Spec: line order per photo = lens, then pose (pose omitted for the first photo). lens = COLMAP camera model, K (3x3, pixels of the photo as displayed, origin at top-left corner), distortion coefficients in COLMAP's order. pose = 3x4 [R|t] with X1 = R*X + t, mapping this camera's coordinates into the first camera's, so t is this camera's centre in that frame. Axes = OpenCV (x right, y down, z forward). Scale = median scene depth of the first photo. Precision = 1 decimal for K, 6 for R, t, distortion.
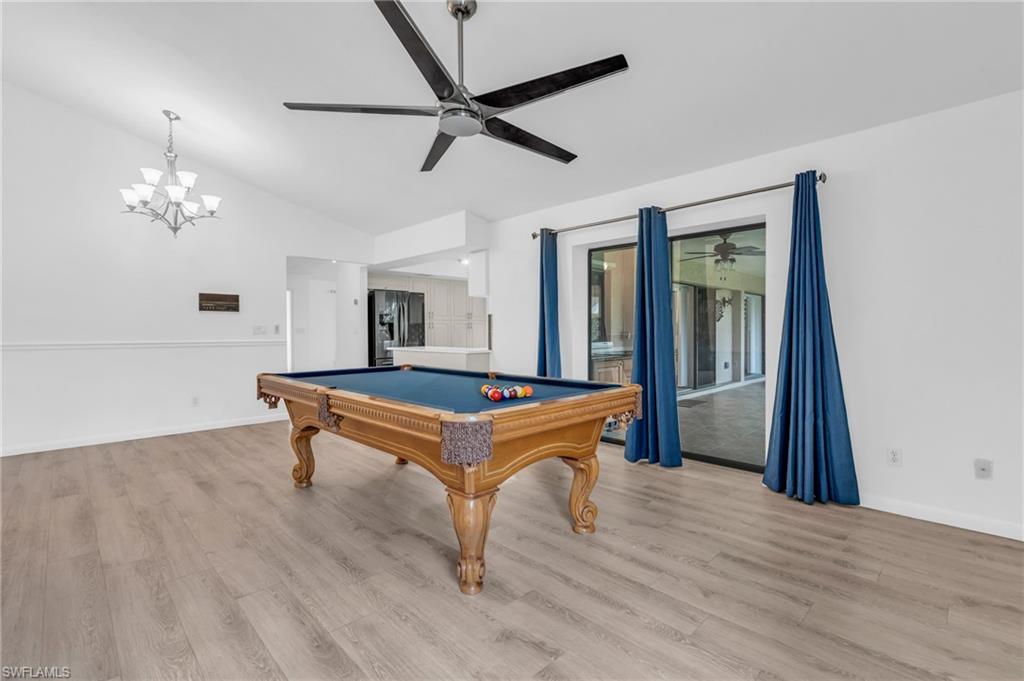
lens RADIAL K [[458.2, 0, 509.1], [0, 458.2, 340.1], [0, 0, 1]] dist [-0.016622, 0.000378]
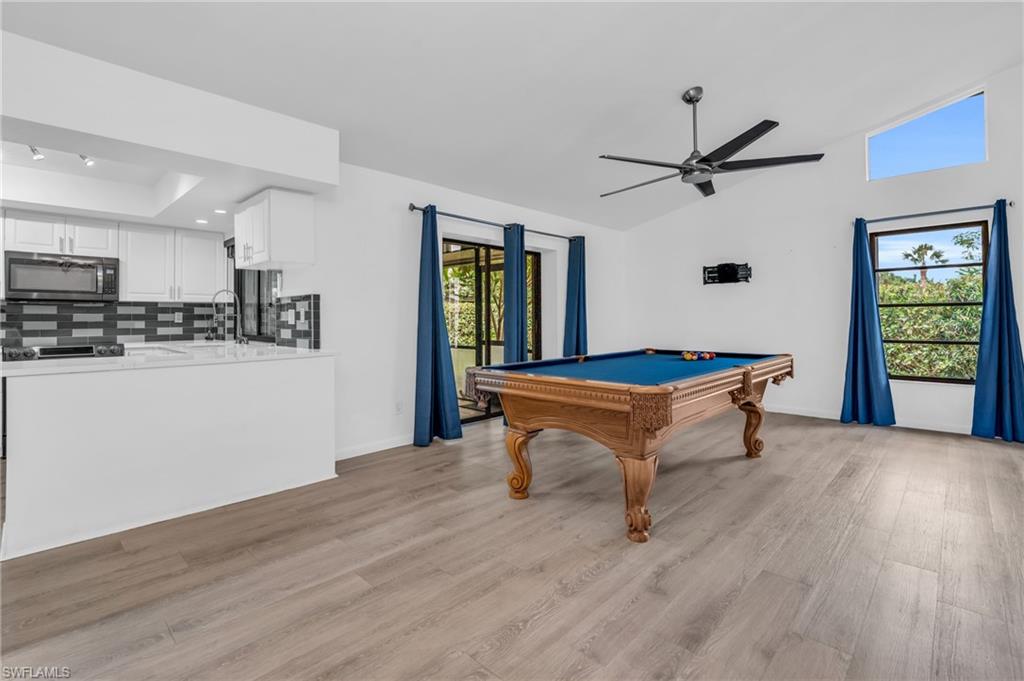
lens RADIAL K [[476.7, 0, 515.4], [0, 476.7, 313.6], [0, 0, 1]] dist [0.003150, 0.001433]
pose [[-0.037723, 0.017708, 0.999131, -0.846447], [0.026675, 0.999505, -0.016708, -0.011534], [-0.998932, 0.026021, -0.038177, 0.864830]]
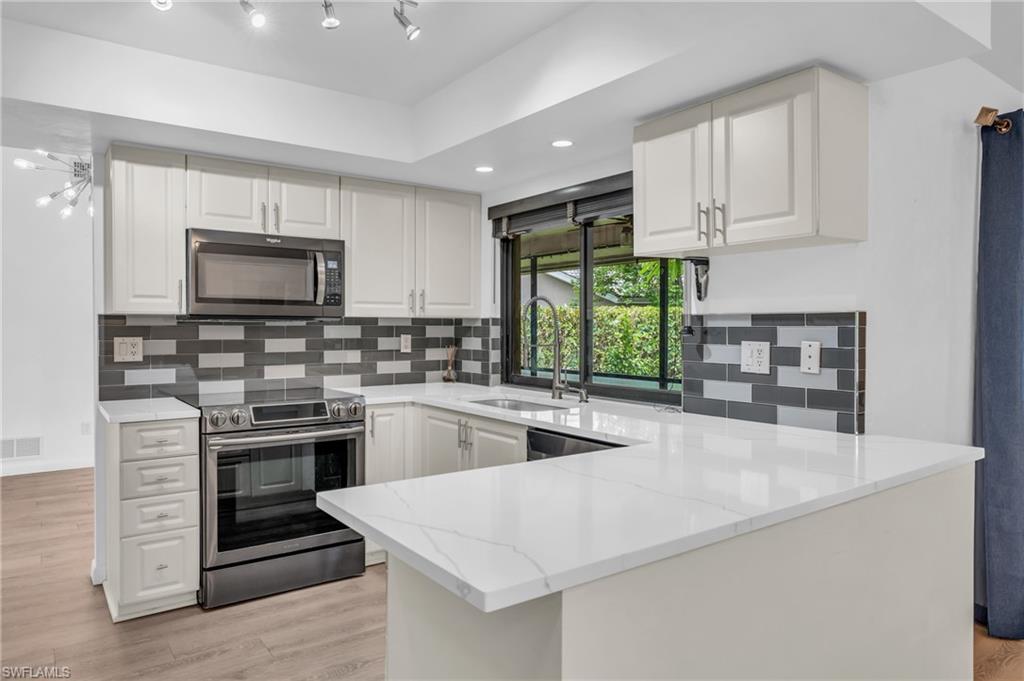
lens RADIAL K [[664.4, 0, 512.6], [0, 664.4, 333.5], [0, 0, 1]] dist [0.033432, 0.000094]
pose [[0.129621, -0.005144, 0.991550, -0.570637], [0.020102, 0.999795, 0.002559, -0.054449], [-0.991360, 0.019601, 0.129698, 1.343758]]
